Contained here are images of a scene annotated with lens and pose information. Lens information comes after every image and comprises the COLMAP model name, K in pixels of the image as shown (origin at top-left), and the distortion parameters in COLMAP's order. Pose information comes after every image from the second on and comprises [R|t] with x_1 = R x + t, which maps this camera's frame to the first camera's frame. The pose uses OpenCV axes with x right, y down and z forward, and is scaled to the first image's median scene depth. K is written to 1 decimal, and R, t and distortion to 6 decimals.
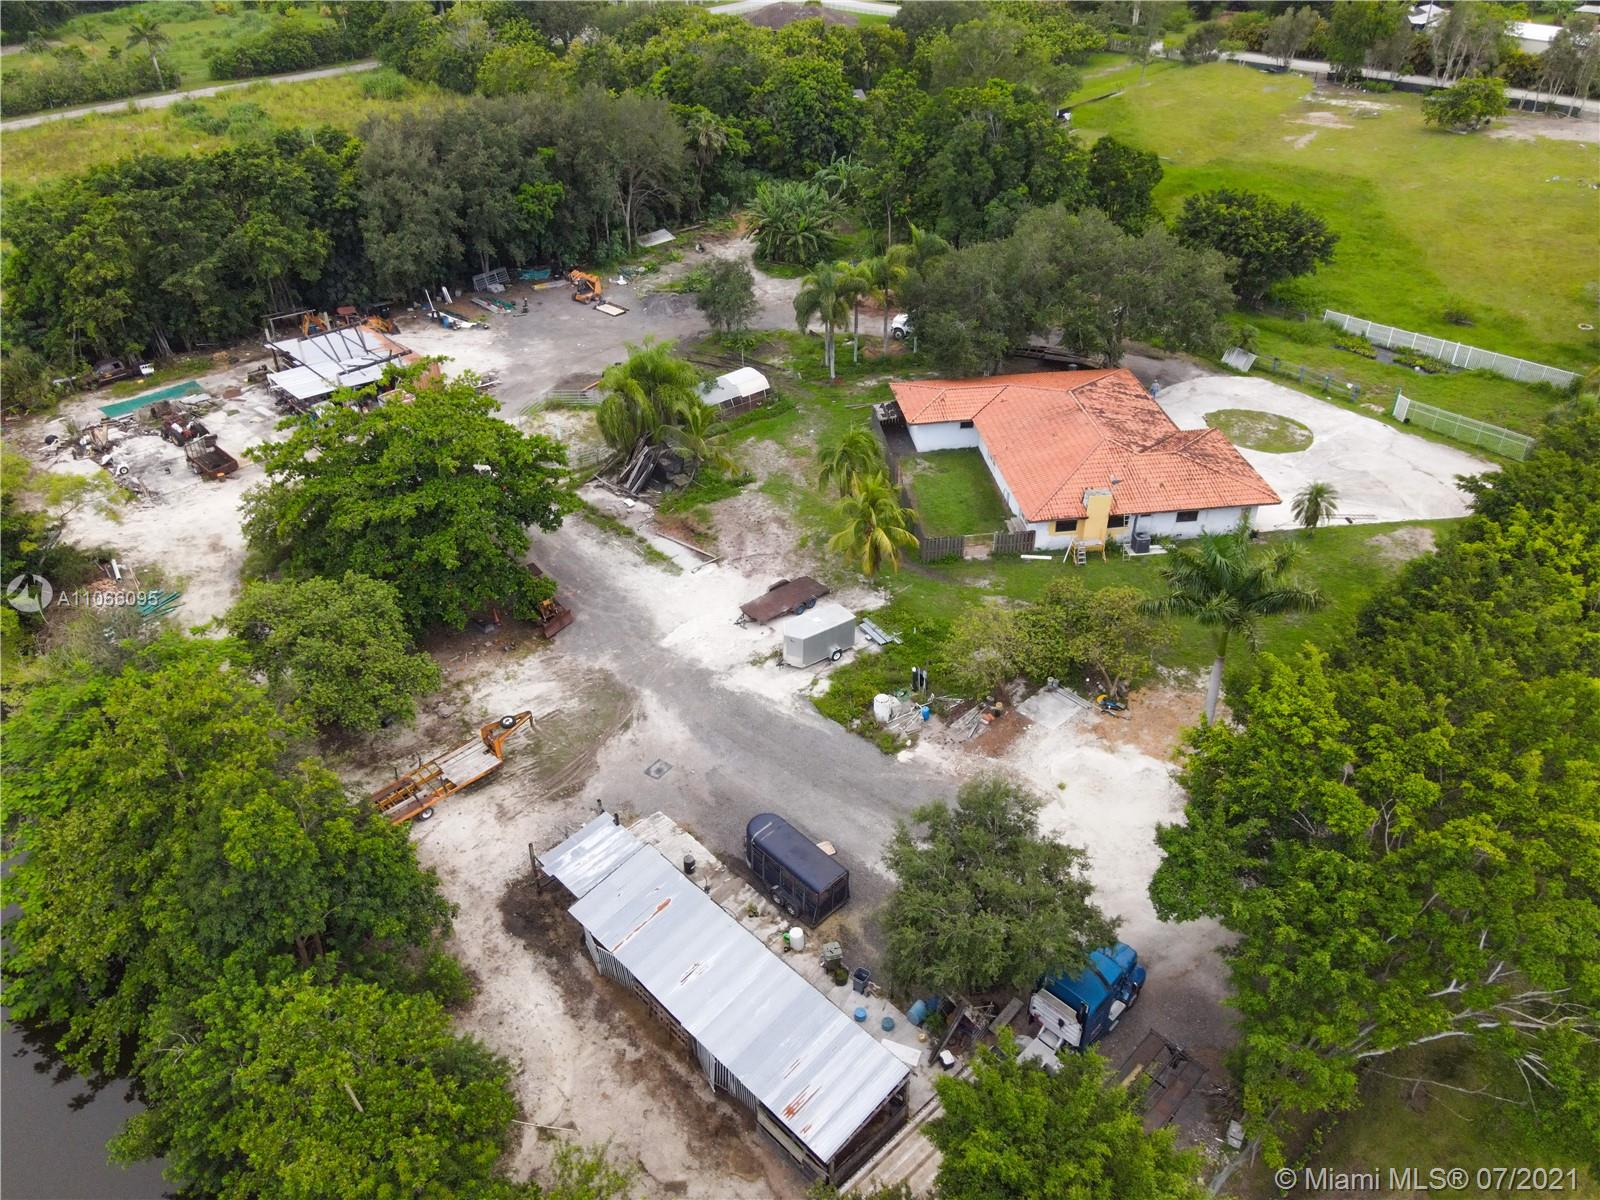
lens RADIAL K [[1162.0, 0, 802.7], [0, 1162.0, 614.5], [0, 0, 1]] dist [0.010023, 0.004460]
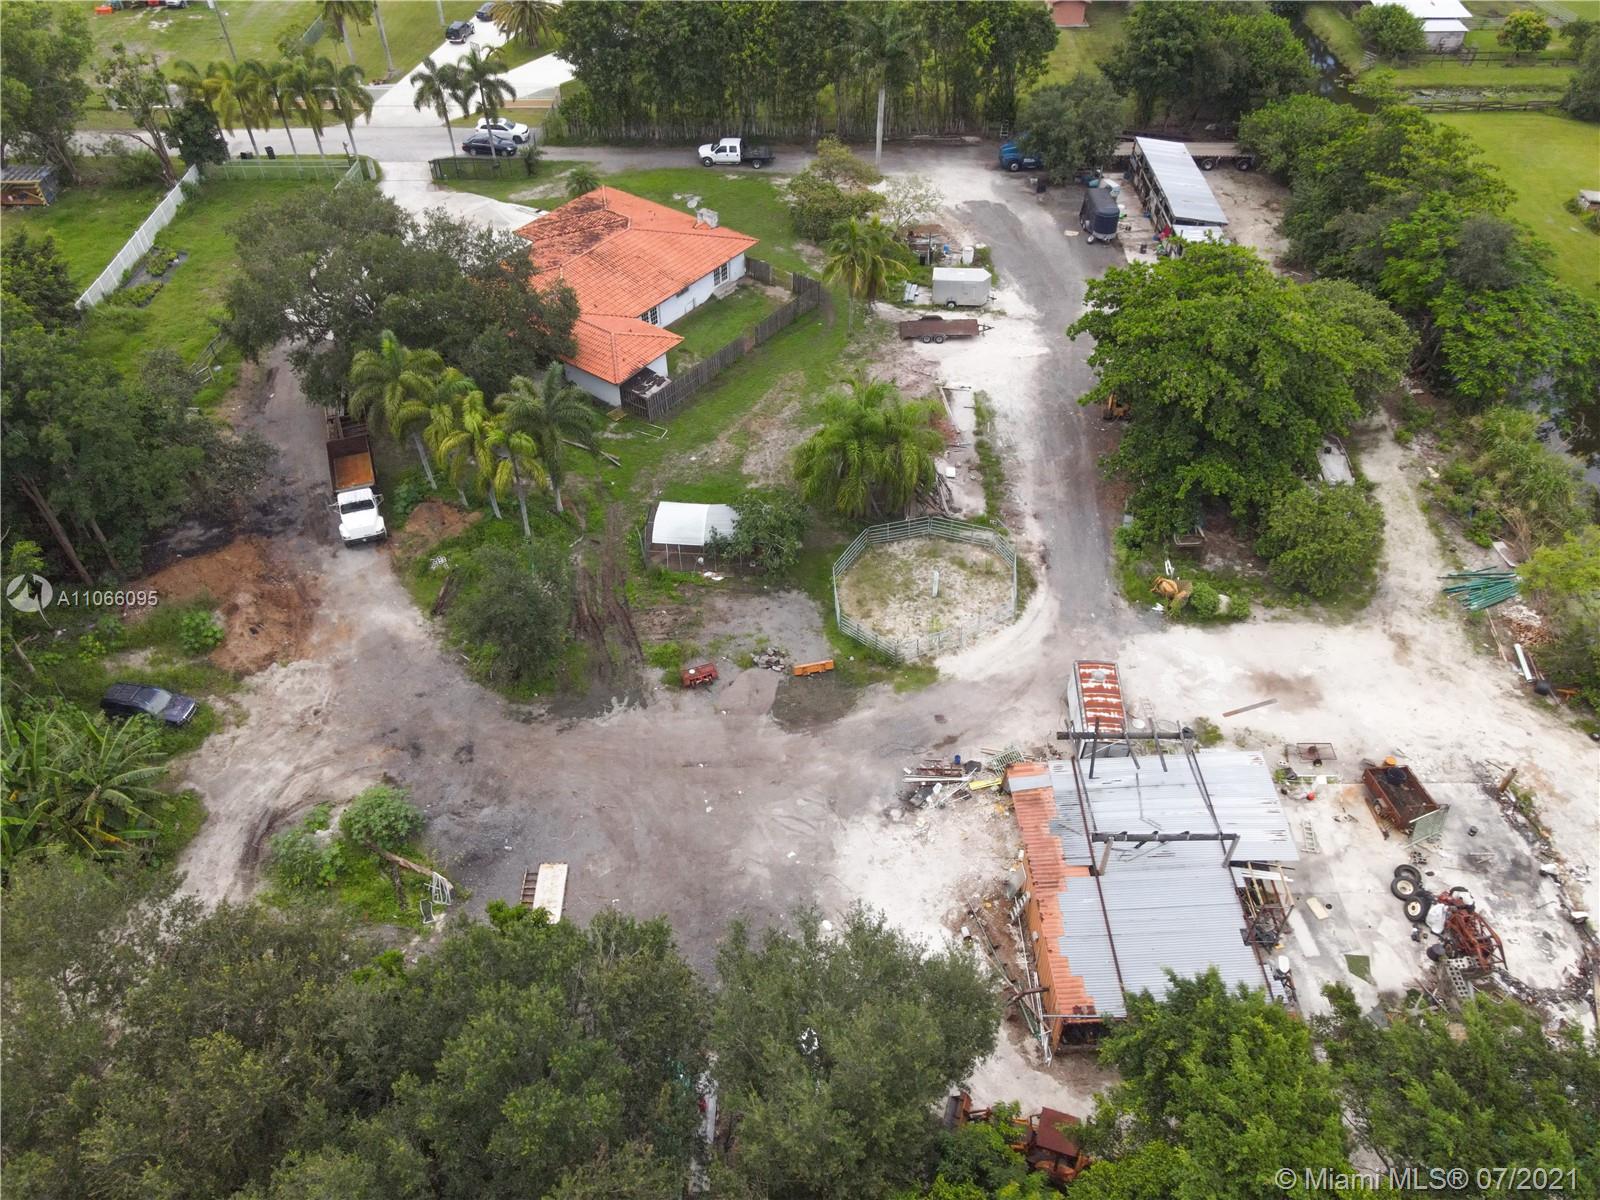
lens RADIAL K [[1162.0, 0, 788.6], [0, 1162.0, 605.6], [0, 0, 1]] dist [0.010023, 0.004460]
pose [[-0.718318, -0.466626, 0.516023, -0.599209], [0.424397, 0.293832, 0.856476, -0.933479], [-0.551278, 0.834220, -0.013030, 1.213952]]
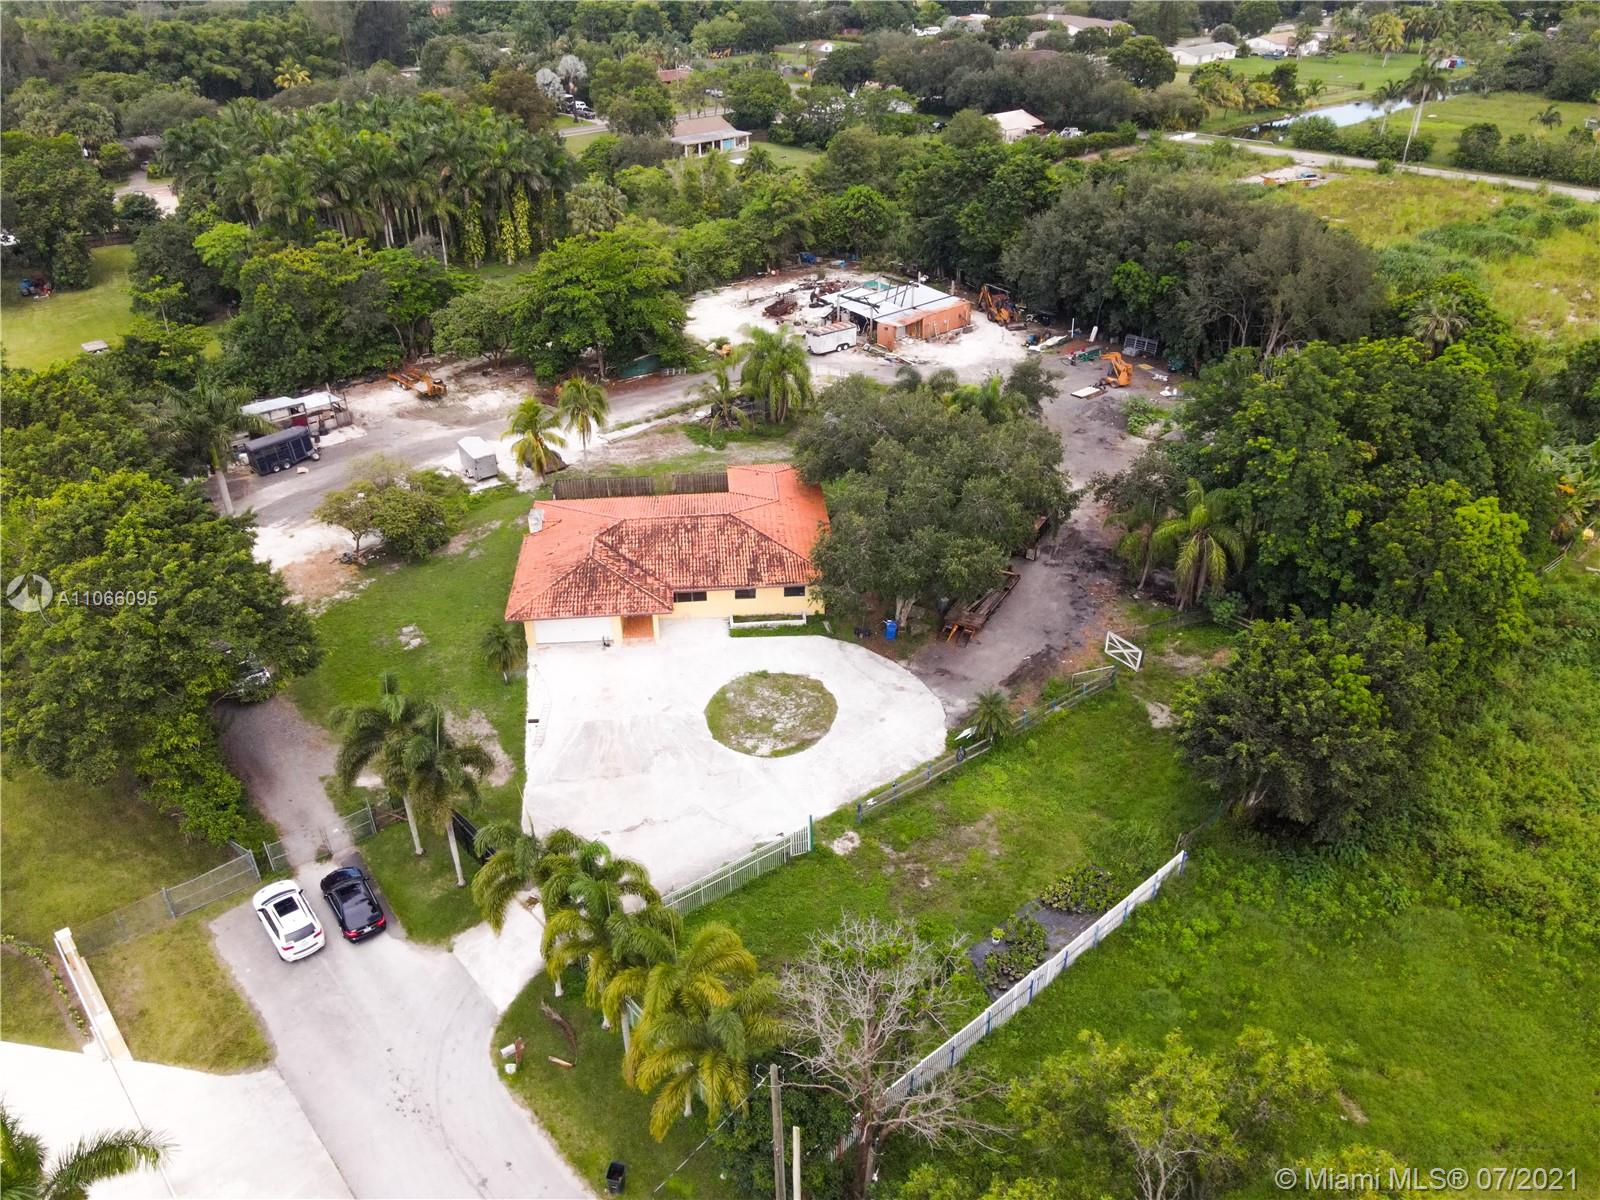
lens RADIAL K [[1162.0, 0, 793.3], [0, 1162.0, 629.1], [0, 0, 1]] dist [0.010023, 0.004460]
pose [[-0.046713, 0.544349, -0.837557, 1.139793], [-0.571615, 0.673053, 0.469315, -0.640847], [0.819191, 0.500683, 0.279717, 0.869347]]
